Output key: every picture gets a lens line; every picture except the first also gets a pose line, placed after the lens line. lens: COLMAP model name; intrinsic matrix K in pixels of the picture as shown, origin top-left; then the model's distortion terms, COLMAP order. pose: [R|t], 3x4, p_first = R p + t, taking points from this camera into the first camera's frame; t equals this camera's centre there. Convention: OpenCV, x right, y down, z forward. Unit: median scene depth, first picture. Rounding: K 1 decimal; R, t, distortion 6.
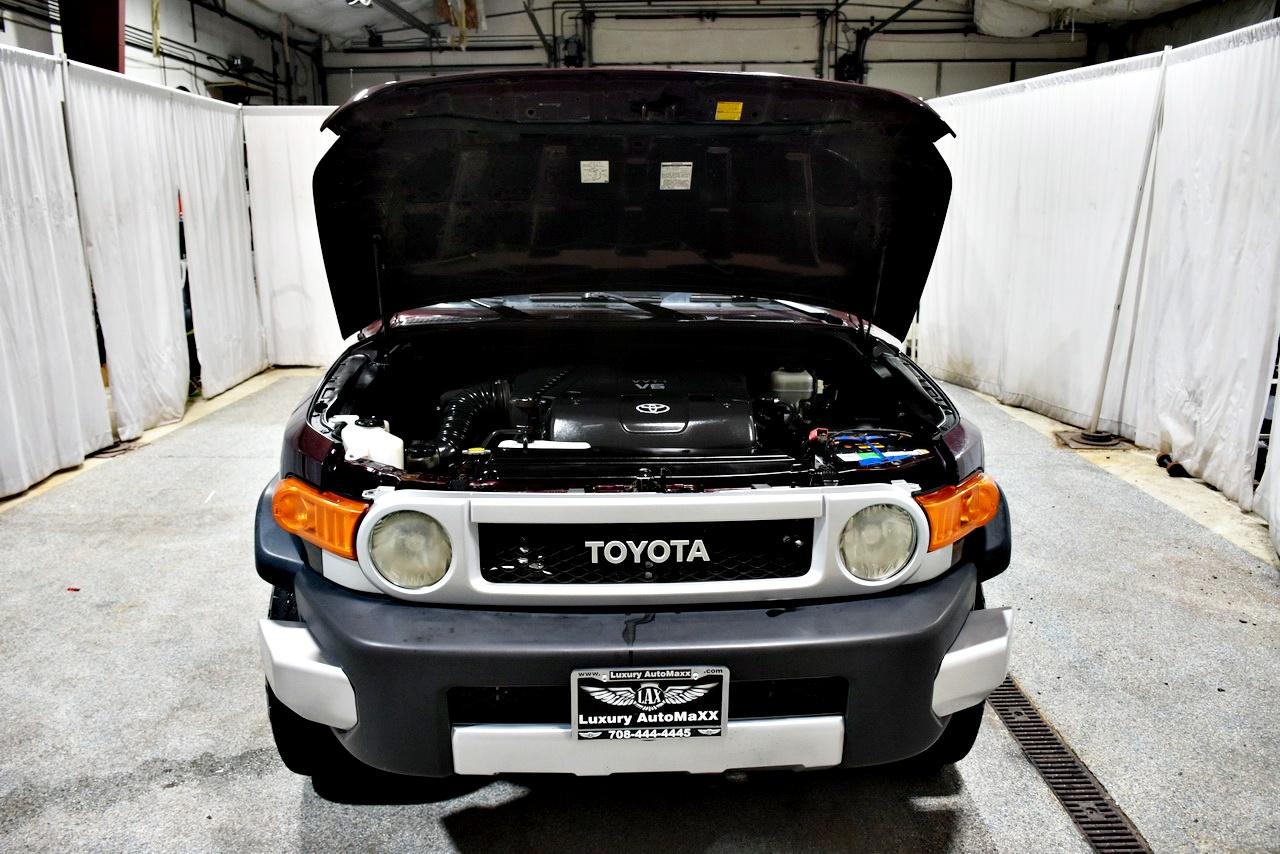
lens RADIAL K [[969.1, 0, 639.0], [0, 969.1, 431.5], [0, 0, 1]] dist [-0.025732, -0.007319]
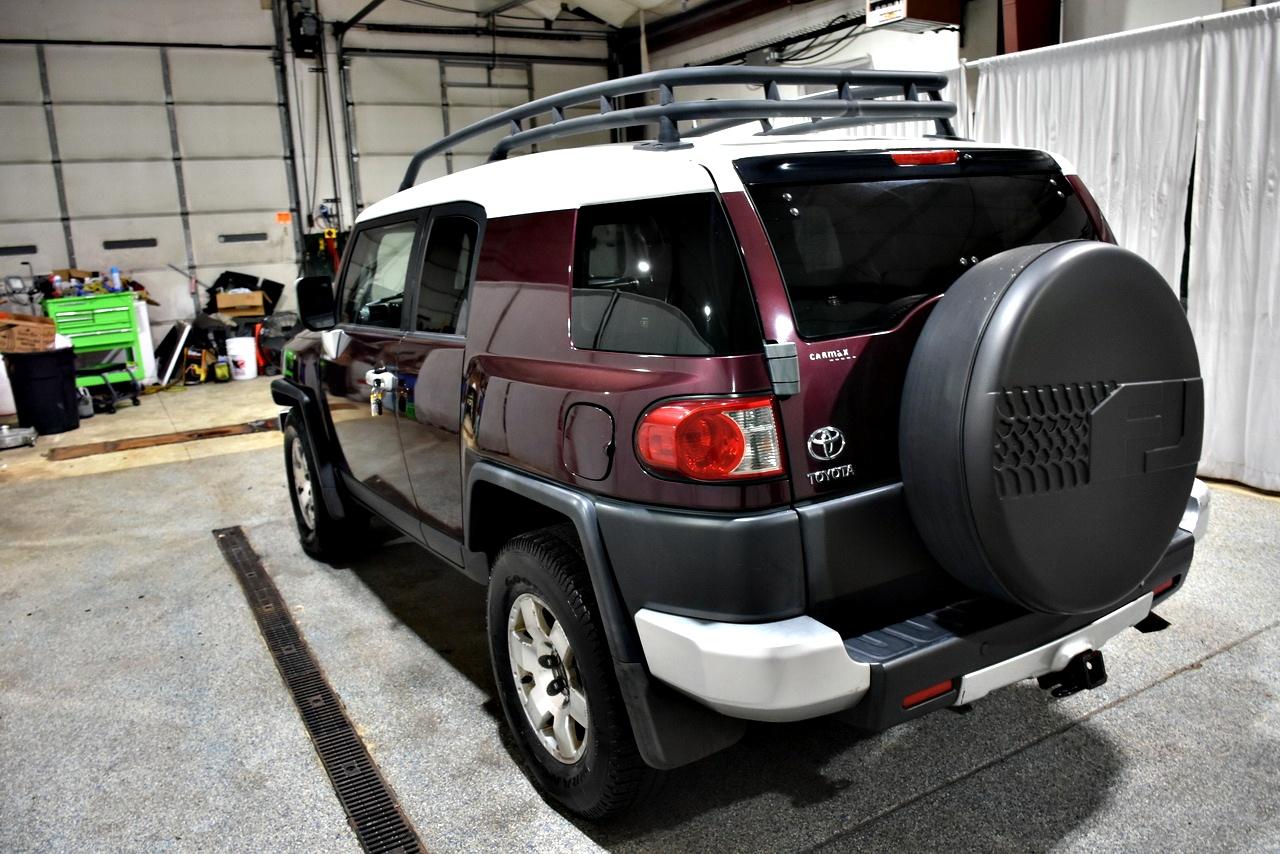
lens RADIAL K [[969.1, 0, 638.4], [0, 969.1, 421.7], [0, 0, 1]] dist [-0.025732, -0.007319]
pose [[-0.865957, 0.153862, -0.475863, 0.360934], [-0.057886, 0.914269, 0.400951, -0.378094], [0.496757, 0.374752, -0.782811, 1.575734]]
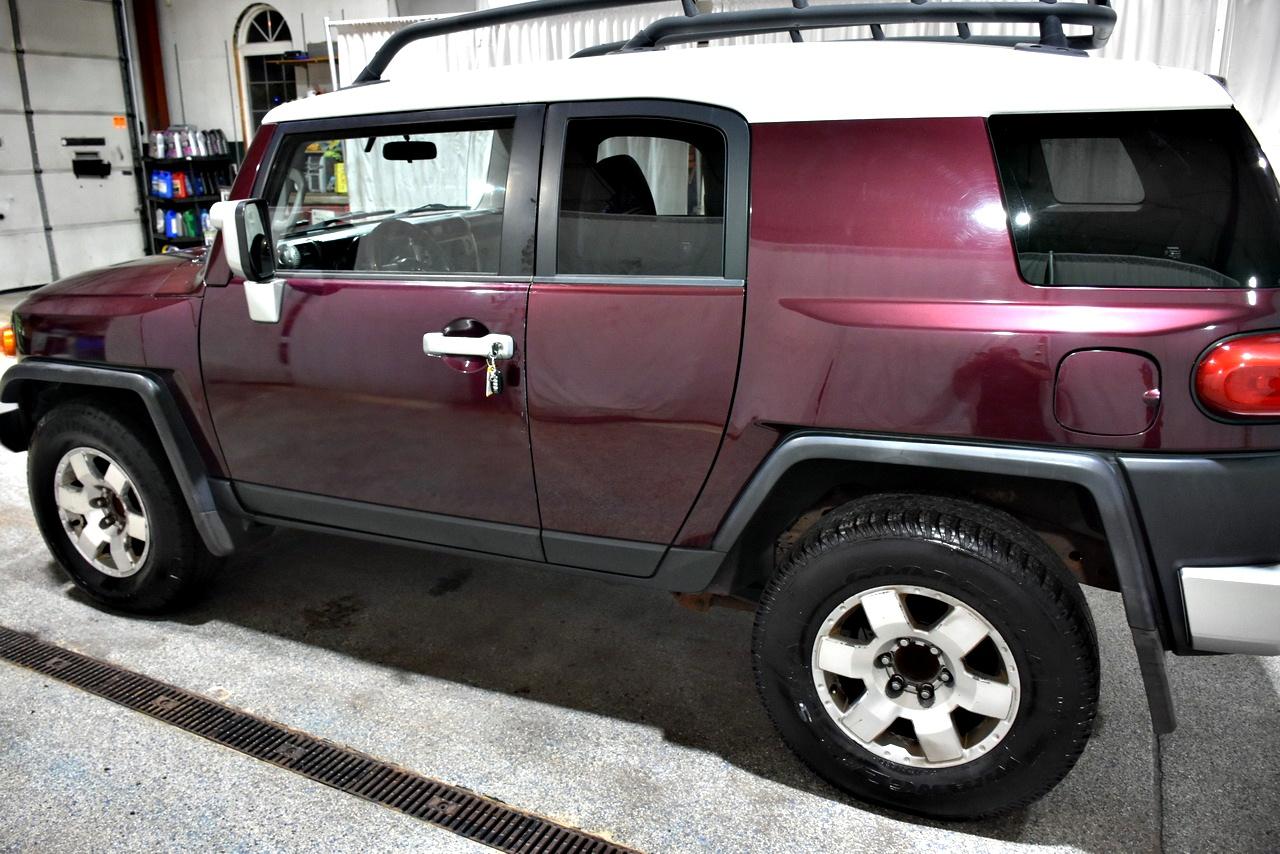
lens RADIAL K [[969.1, 0, 639.9], [0, 969.1, 423.1], [0, 0, 1]] dist [-0.025732, -0.007319]
pose [[-0.440885, 0.267240, -0.856856, 0.596504], [-0.197415, 0.902398, 0.383022, -0.283245], [0.875584, 0.338025, -0.345097, 1.168849]]
